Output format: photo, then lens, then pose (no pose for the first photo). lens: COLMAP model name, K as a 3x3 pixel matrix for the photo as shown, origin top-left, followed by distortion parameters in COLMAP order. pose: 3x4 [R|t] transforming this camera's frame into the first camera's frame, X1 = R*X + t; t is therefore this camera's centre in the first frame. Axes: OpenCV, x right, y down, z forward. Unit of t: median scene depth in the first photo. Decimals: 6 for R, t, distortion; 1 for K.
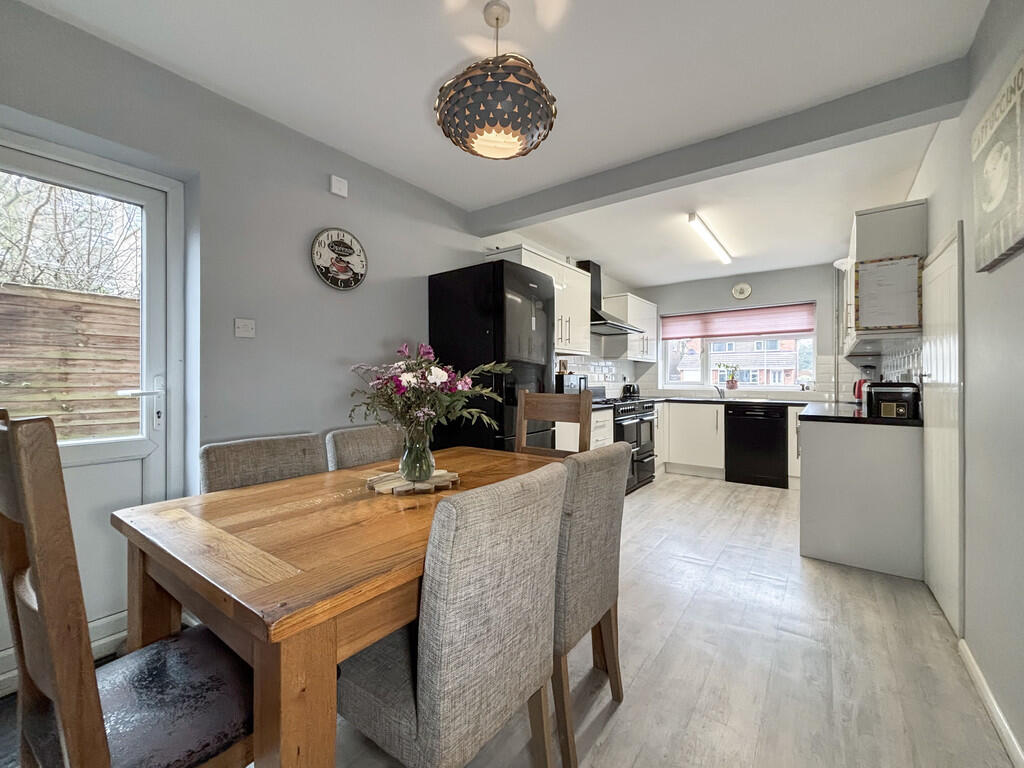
lens RADIAL K [[418.4, 0, 512.2], [0, 418.4, 381.8], [0, 0, 1]] dist [-0.007830, 0.000291]
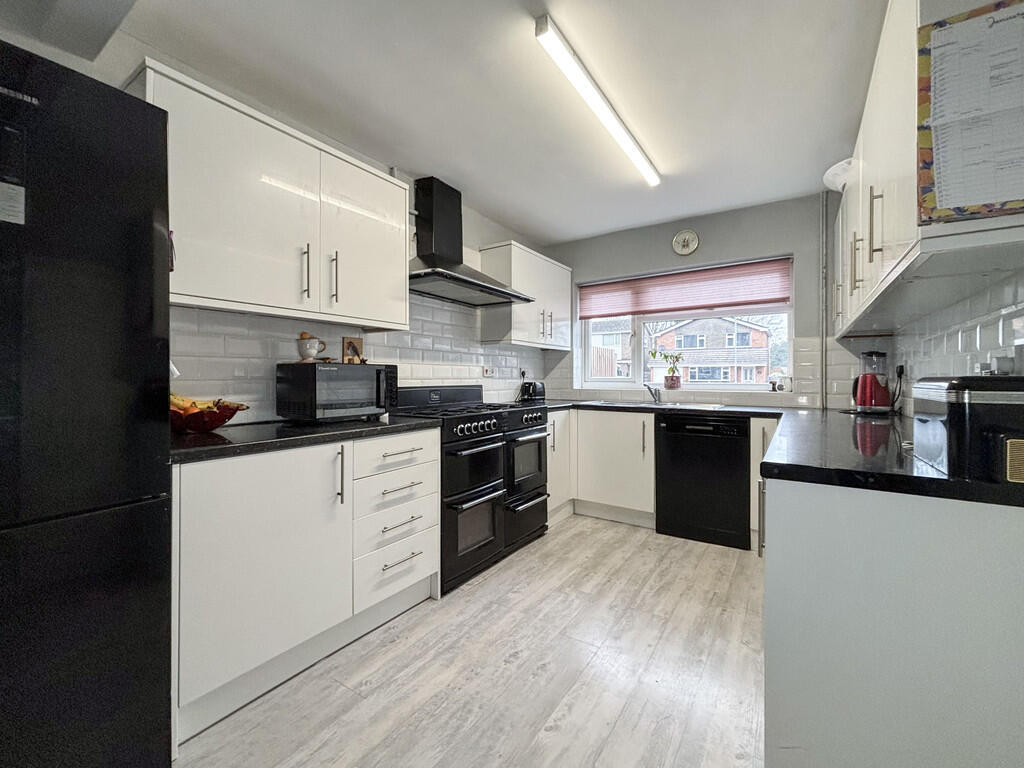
lens RADIAL K [[418.4, 0, 513.2], [0, 418.4, 379.9], [0, 0, 1]] dist [-0.007830, 0.000291]
pose [[0.998798, 0.000510, 0.049005, 0.252411], [-0.000553, 0.999999, 0.000863, 0.002193], [-0.049004, -0.000889, 0.998798, 0.359936]]
